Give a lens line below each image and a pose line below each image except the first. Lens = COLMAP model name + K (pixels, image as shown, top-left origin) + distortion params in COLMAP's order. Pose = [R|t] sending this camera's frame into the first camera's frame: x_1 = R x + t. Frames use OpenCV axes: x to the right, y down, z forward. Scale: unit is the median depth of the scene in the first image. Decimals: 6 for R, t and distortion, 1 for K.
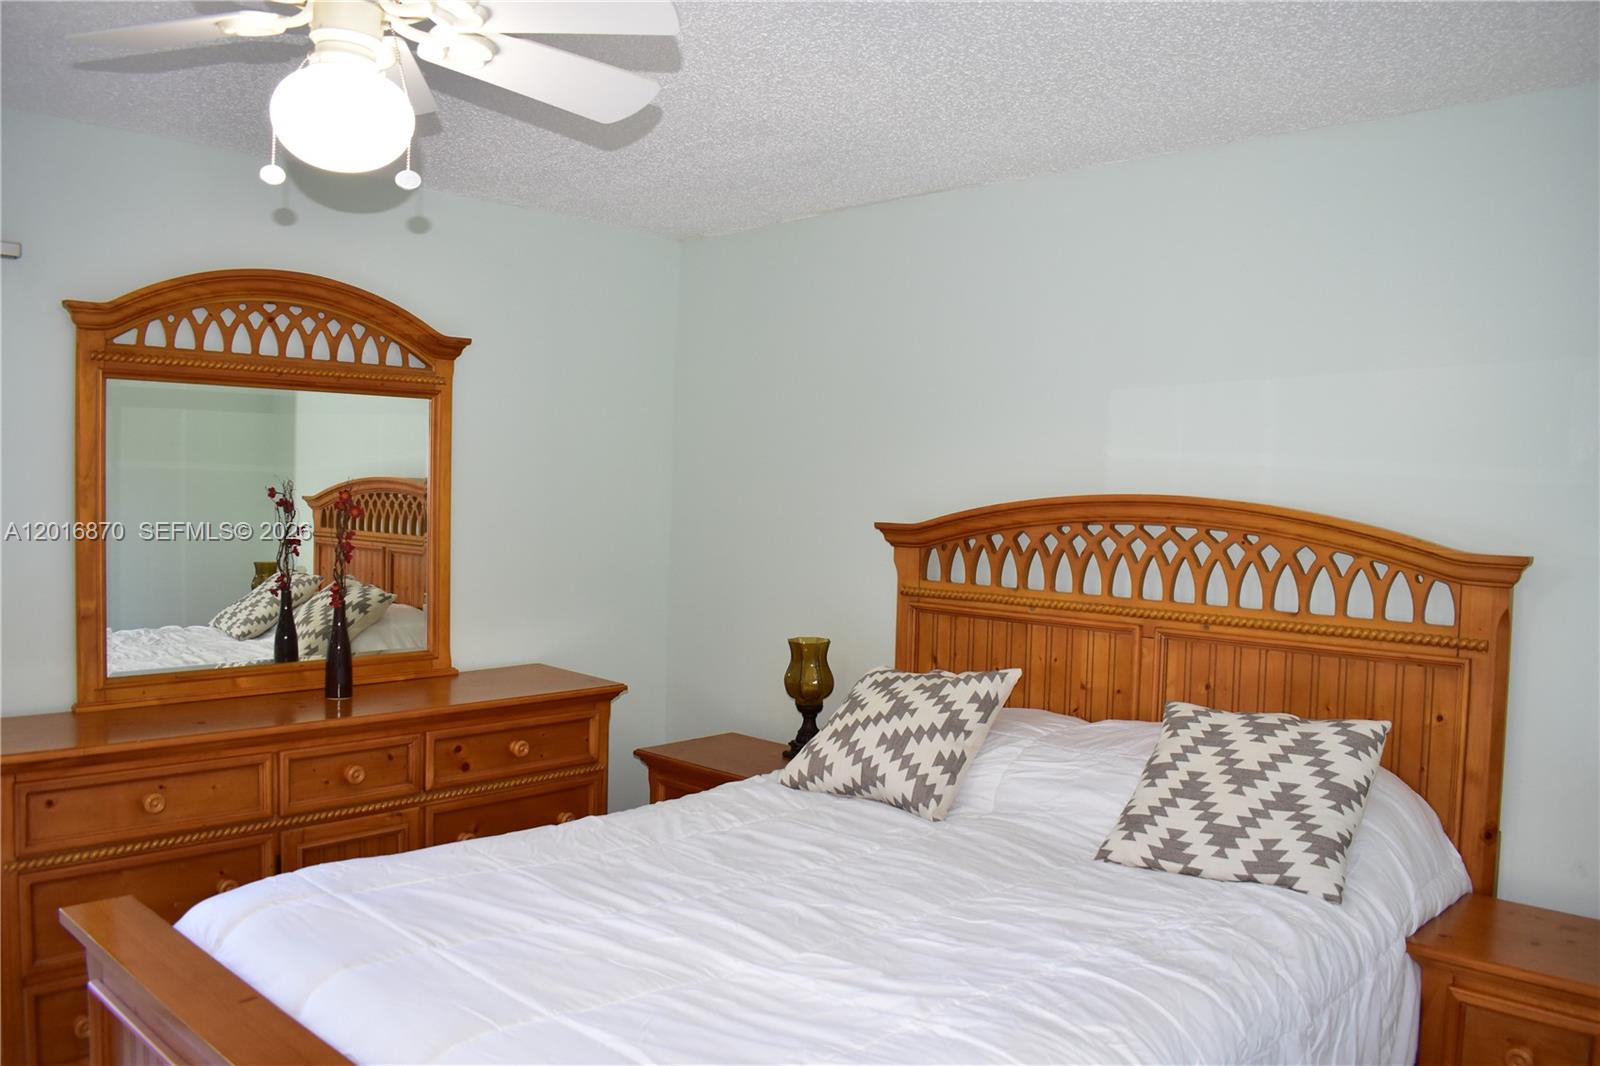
lens RADIAL K [[1245.2, 0, 800.0], [0, 1245.2, 533.0], [0, 0, 1]] dist [-0.108762, 0.027012]
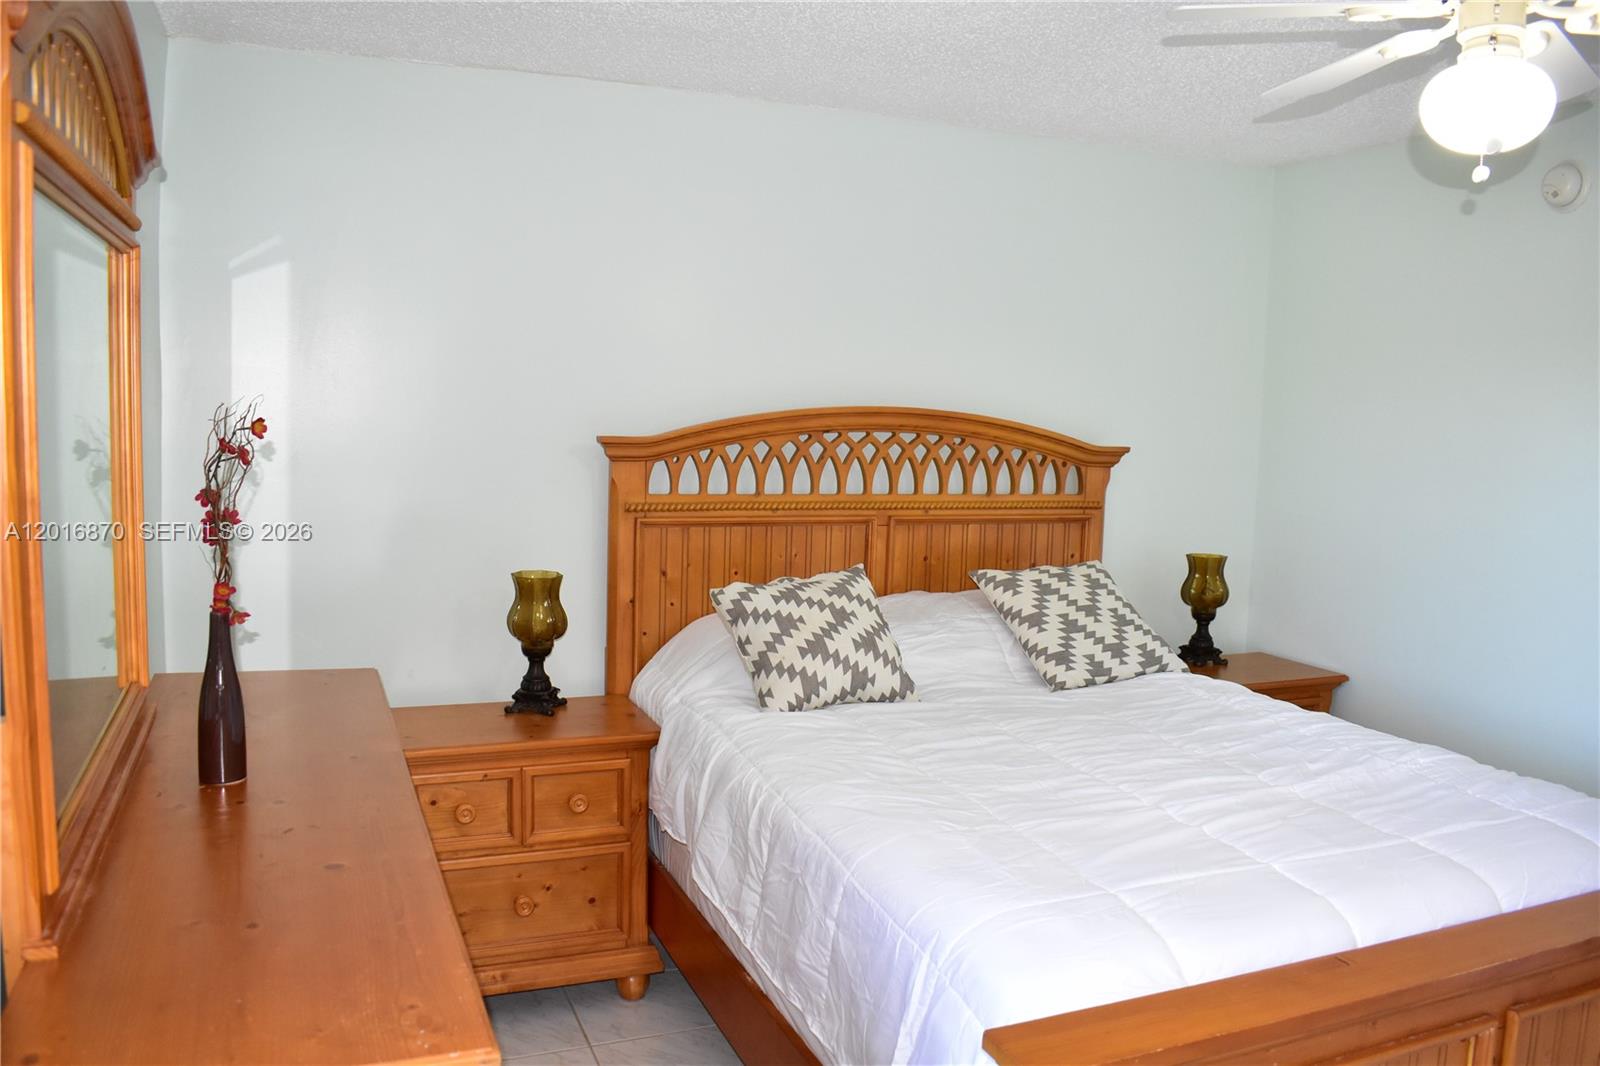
lens RADIAL K [[1245.2, 0, 800.0], [0, 1245.2, 533.0], [0, 0, 1]] dist [-0.108762, 0.027012]
pose [[0.399502, -0.106258, 0.910553, -0.887591], [0.014992, 0.993884, 0.109405, -0.043487], [-0.916610, -0.030056, 0.398652, 0.610150]]
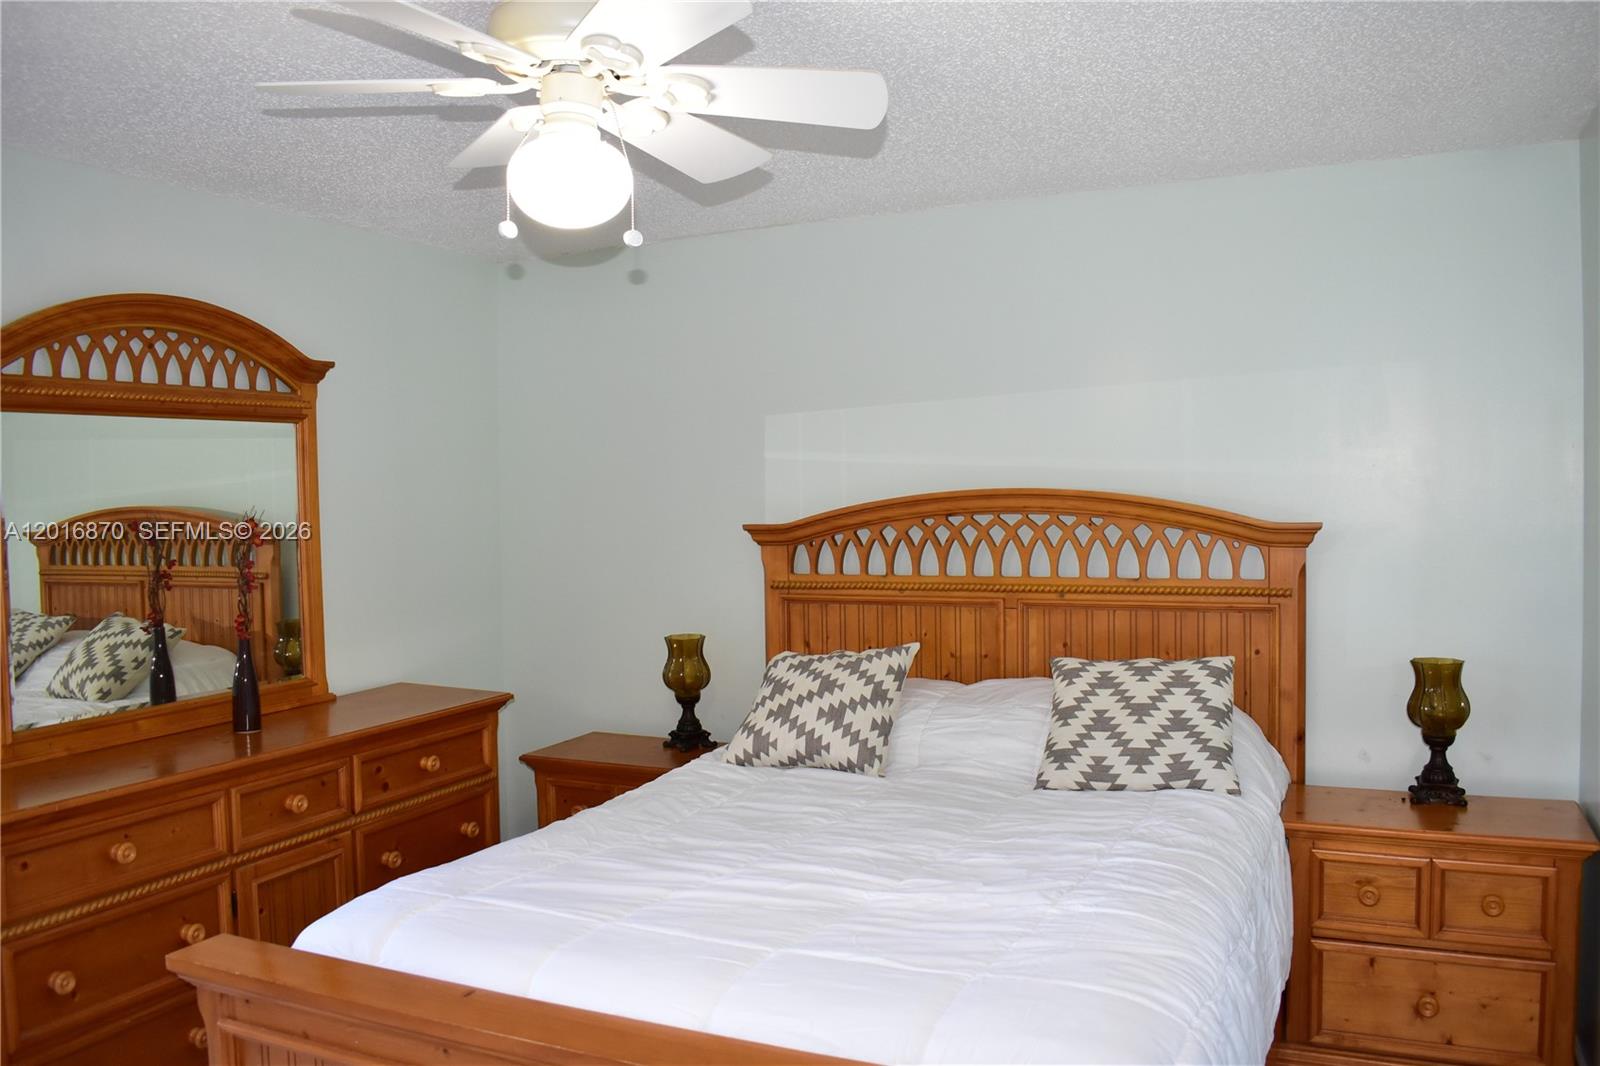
lens RADIAL K [[1245.2, 0, 800.0], [0, 1245.2, 533.0], [0, 0, 1]] dist [-0.108762, 0.027012]
pose [[0.946525, -0.053557, 0.318153, -0.298756], [0.054193, 0.998507, 0.006858, -0.007444], [-0.318045, 0.010750, 0.948015, -0.074903]]
